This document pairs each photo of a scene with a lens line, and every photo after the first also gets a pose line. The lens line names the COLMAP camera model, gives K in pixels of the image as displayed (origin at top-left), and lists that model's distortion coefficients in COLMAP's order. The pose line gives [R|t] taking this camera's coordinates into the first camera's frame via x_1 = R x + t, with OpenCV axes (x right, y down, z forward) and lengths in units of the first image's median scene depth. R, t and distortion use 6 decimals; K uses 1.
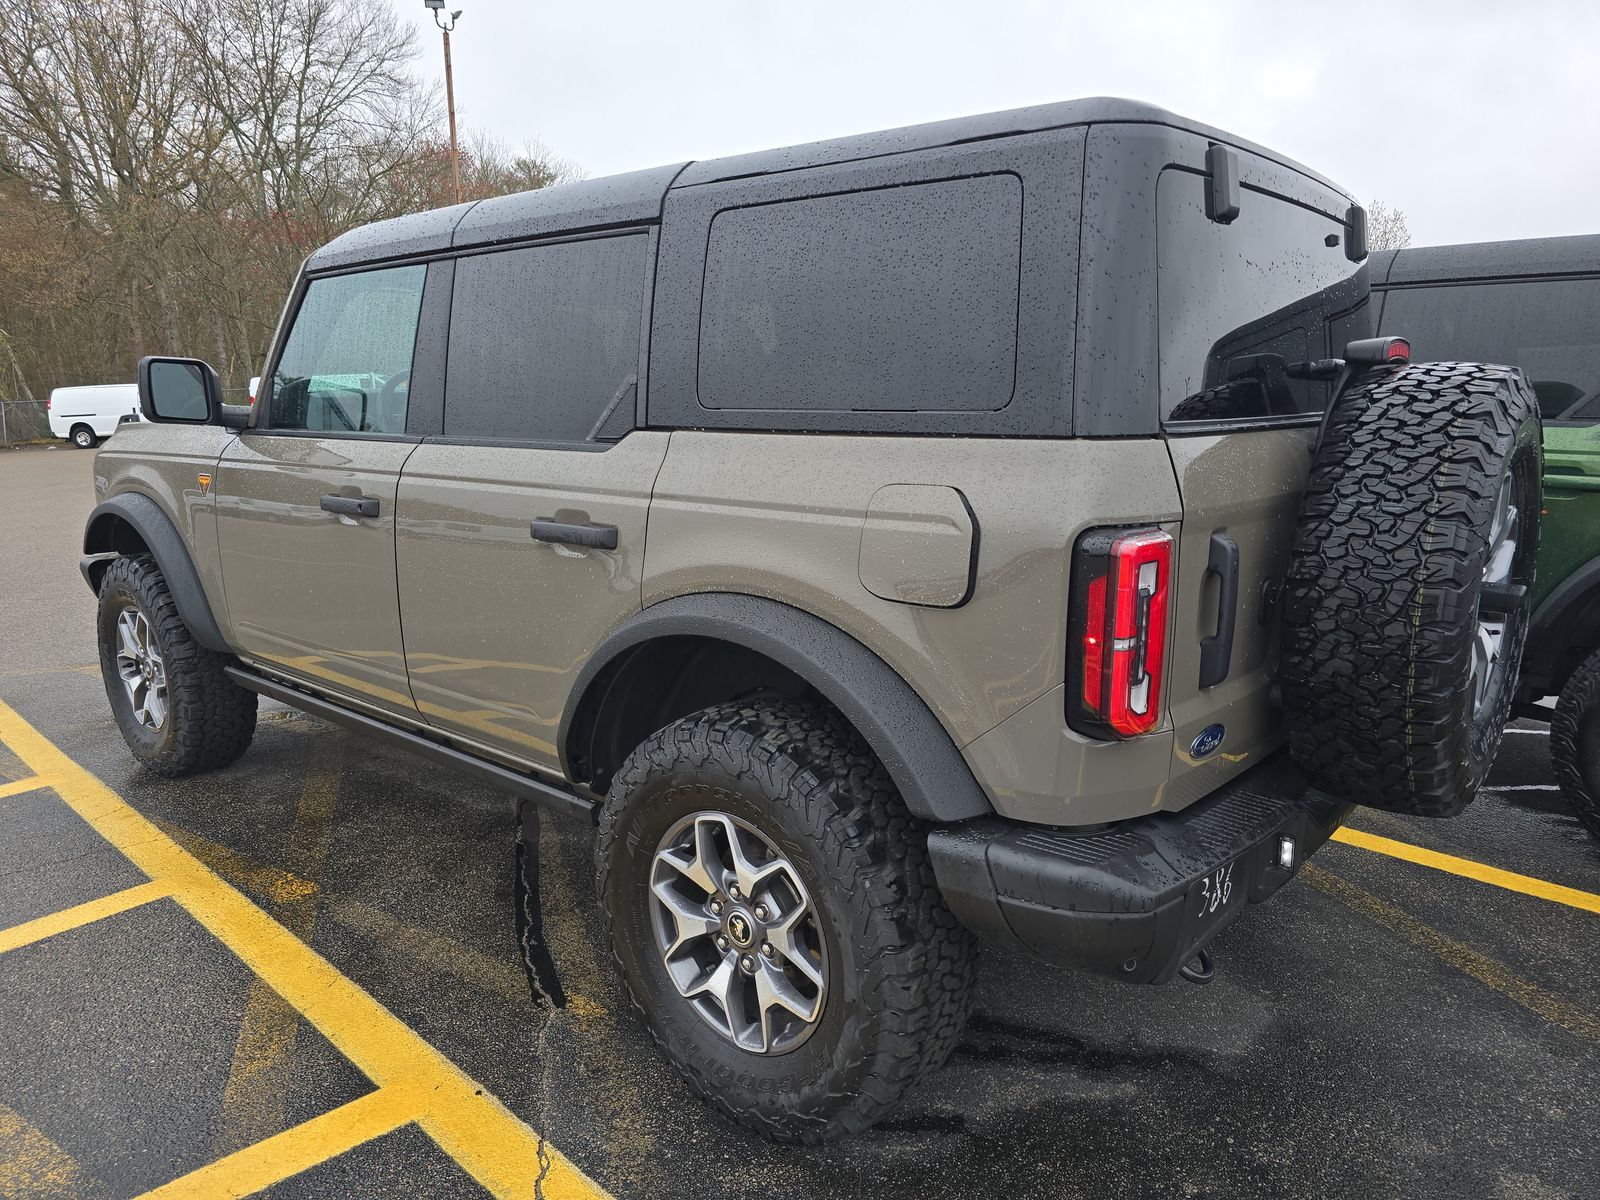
lens RADIAL K [[1080.8, 0, 800.0], [0, 1080.8, 599.9], [0, 0, 1]] dist [0.009559, -0.008660]
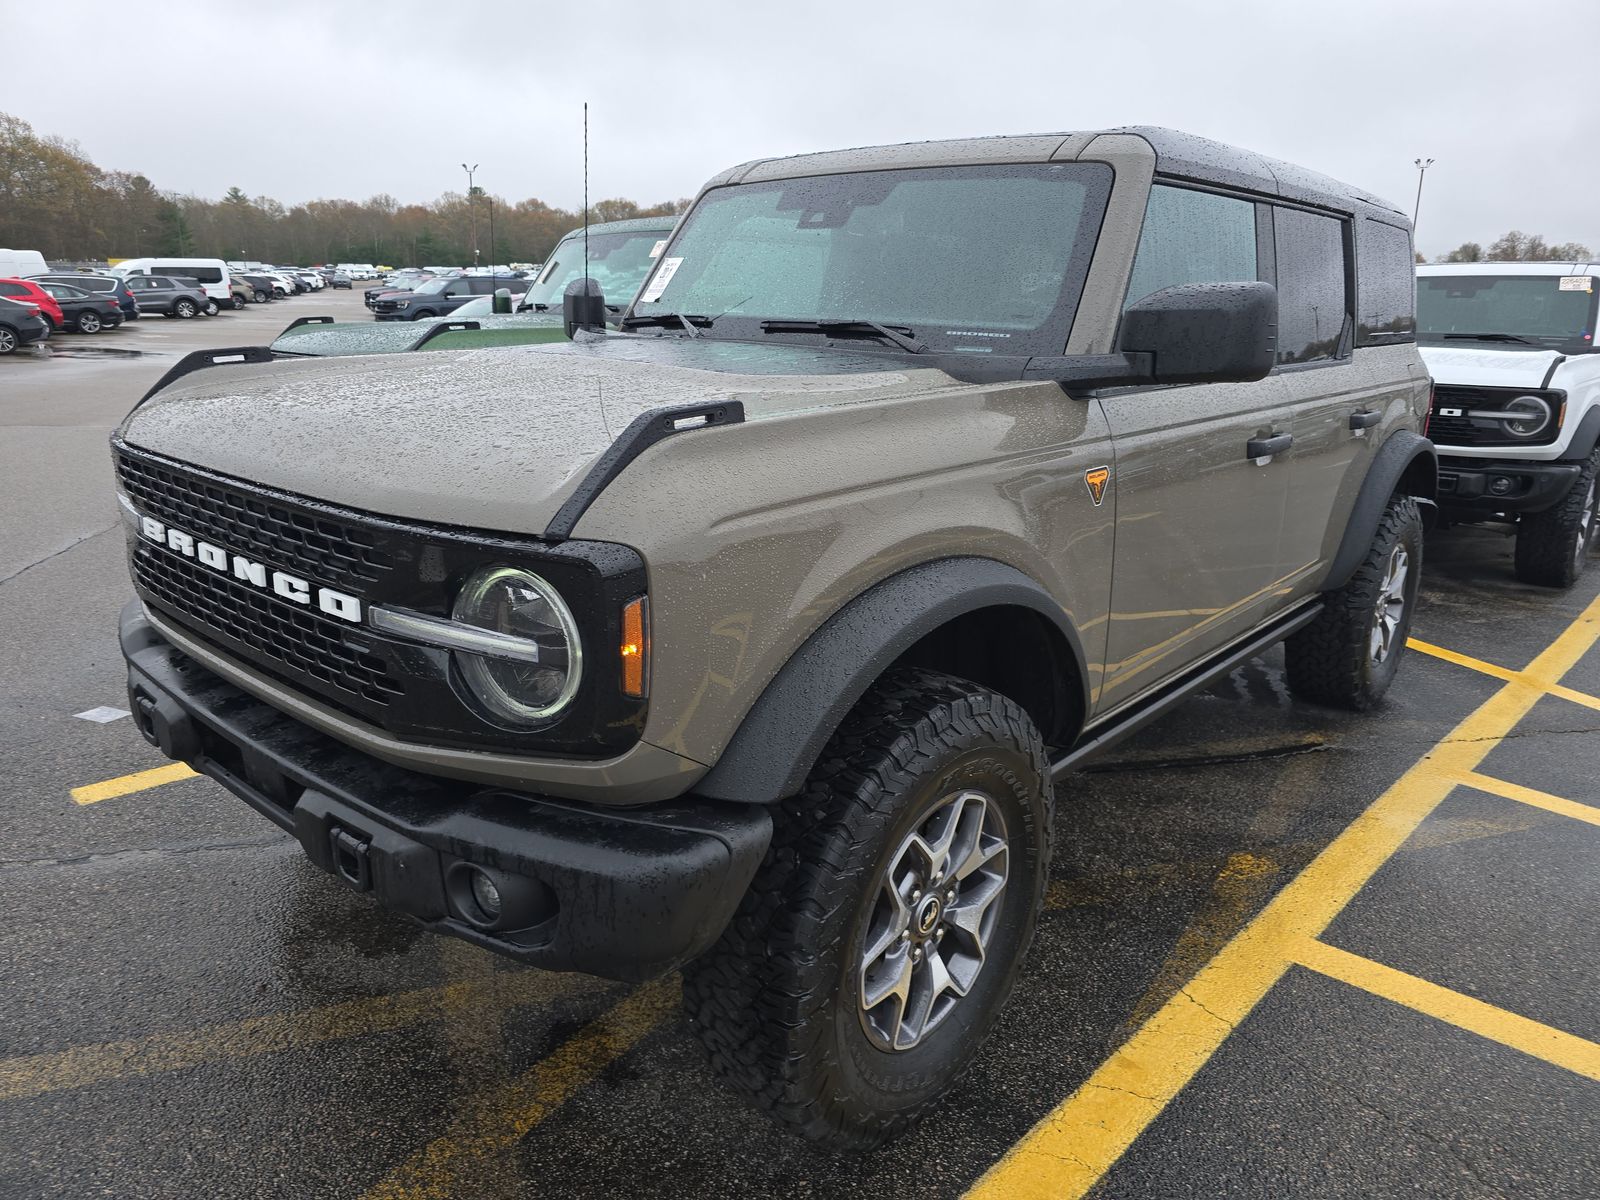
lens RADIAL K [[1080.8, 0, 800.8], [0, 1080.8, 596.2], [0, 0, 1]] dist [0.009559, -0.008660]
pose [[0.021741, -0.260494, 0.965231, -1.367775], [0.180522, 0.950613, 0.252483, -0.271300], [-0.983331, 0.168757, 0.067692, 1.325085]]
